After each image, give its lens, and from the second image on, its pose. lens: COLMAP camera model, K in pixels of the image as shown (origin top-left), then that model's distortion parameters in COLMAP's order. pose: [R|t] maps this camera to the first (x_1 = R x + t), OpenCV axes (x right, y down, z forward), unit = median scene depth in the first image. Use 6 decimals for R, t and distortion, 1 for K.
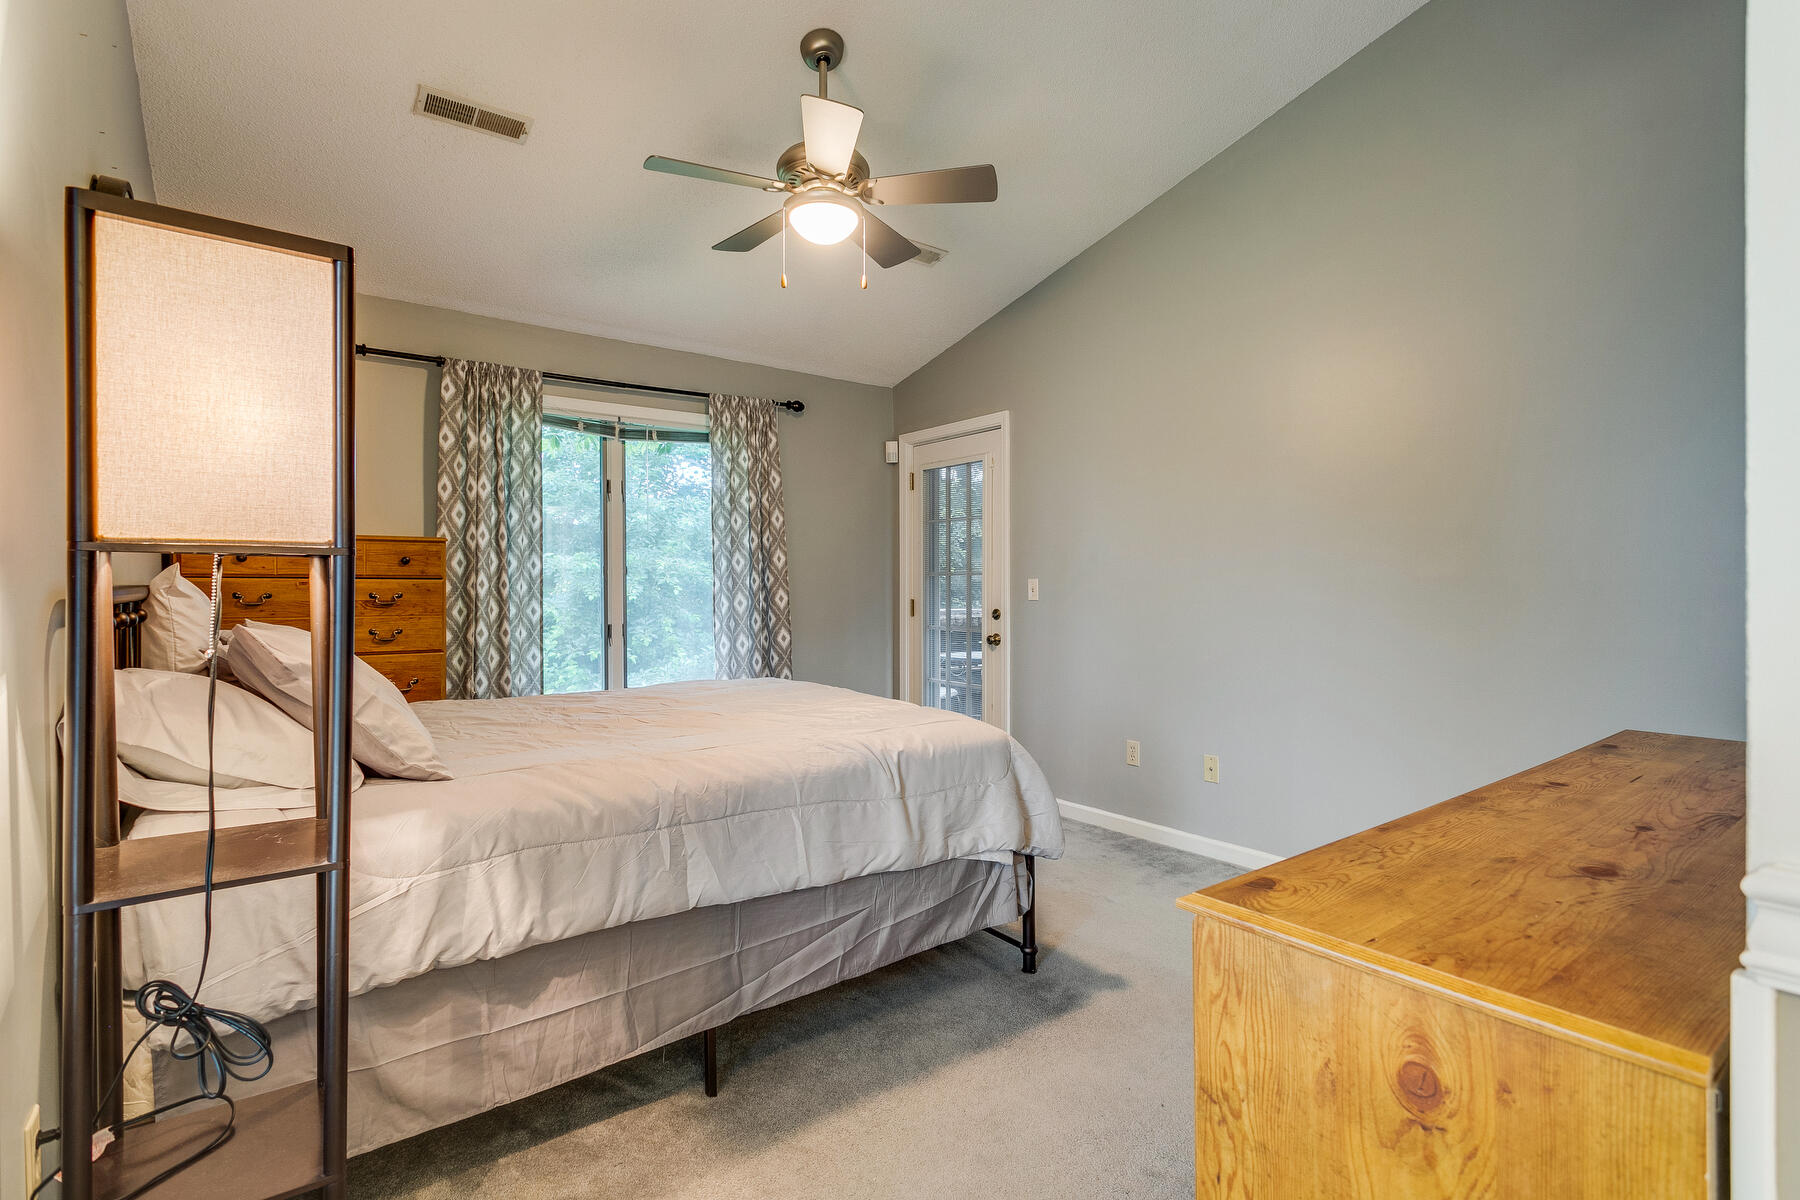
lens RADIAL K [[854.0, 0, 897.1], [0, 854.0, 580.8], [0, 0, 1]] dist [0.000860, 0.000634]
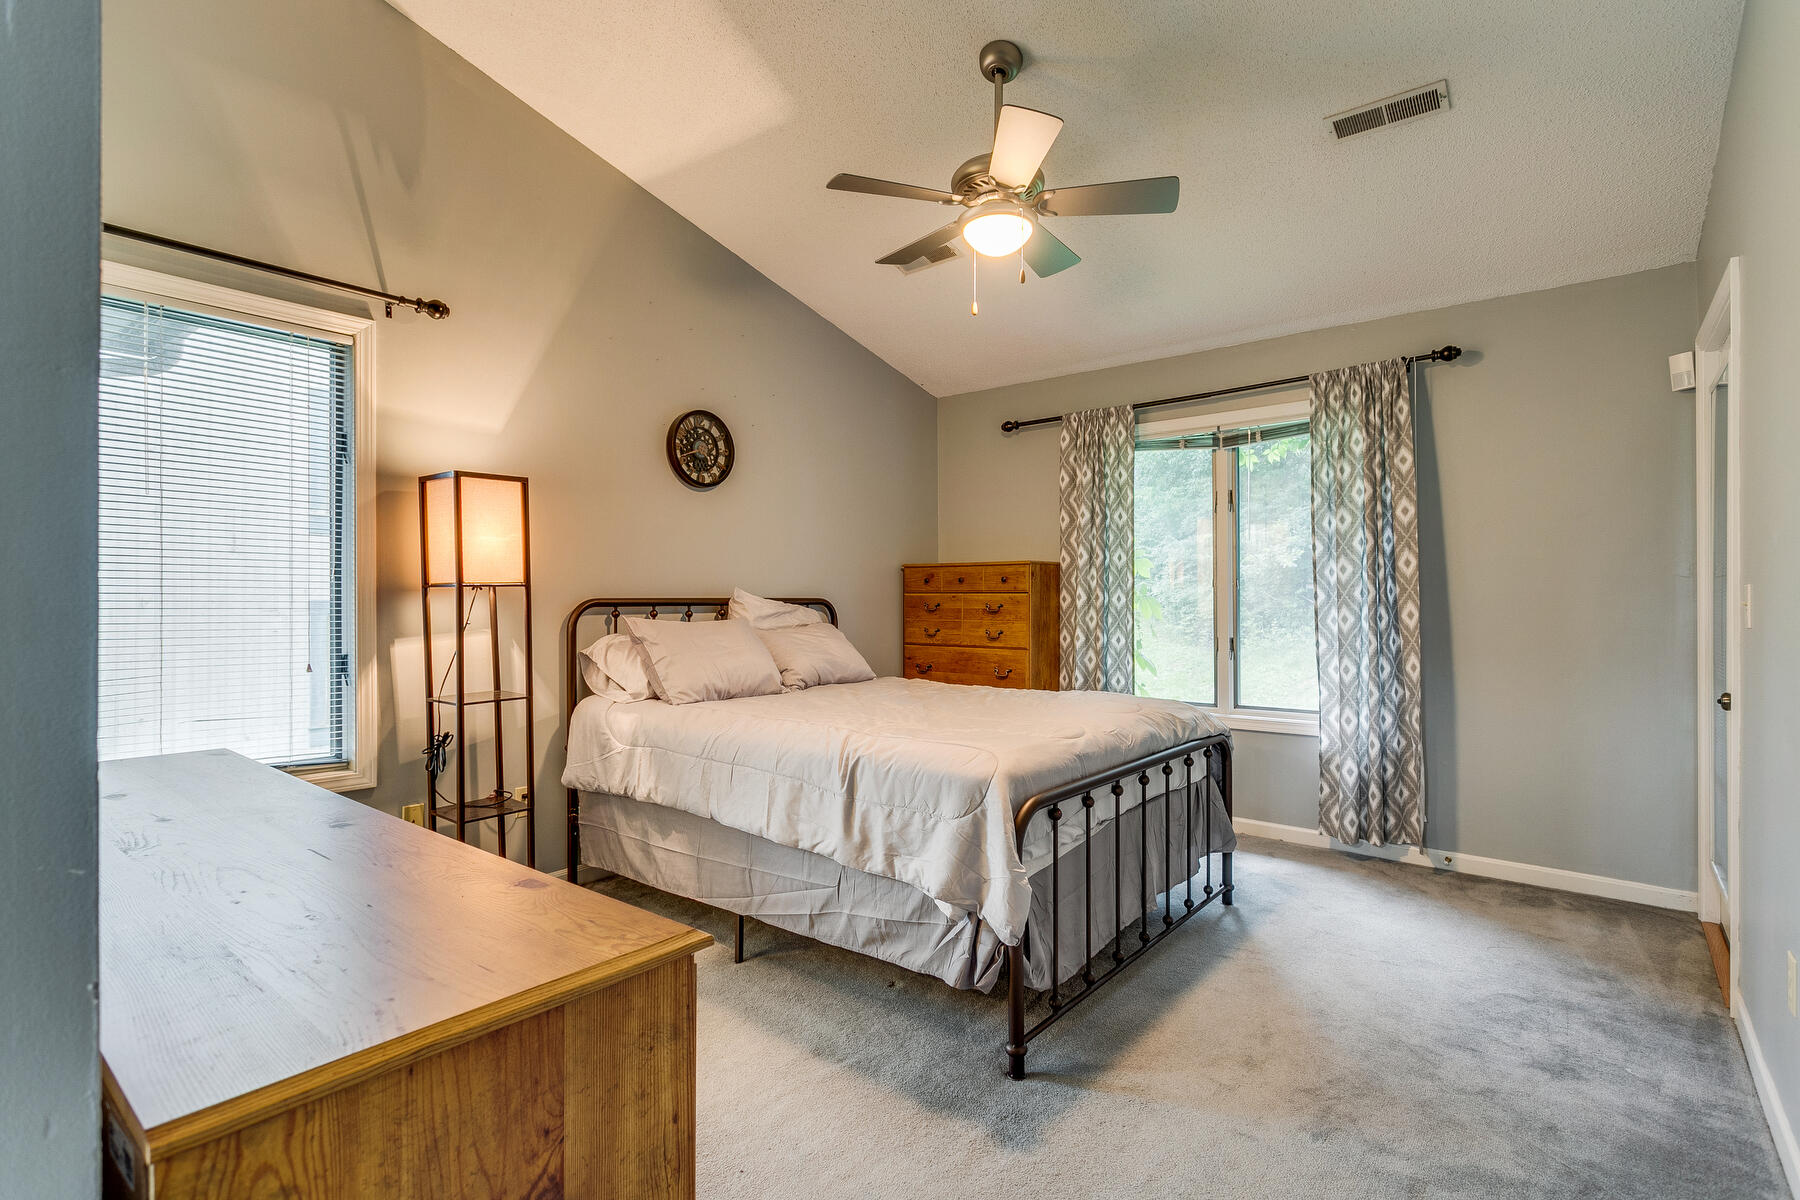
lens RADIAL K [[854.0, 0, 897.1], [0, 854.0, 580.8], [0, 0, 1]] dist [0.000860, 0.000634]
pose [[0.233428, -0.019285, -0.972183, 0.840082], [0.005362, 0.999814, -0.018546, 0.003051], [0.972359, -0.000883, 0.233488, 0.640757]]
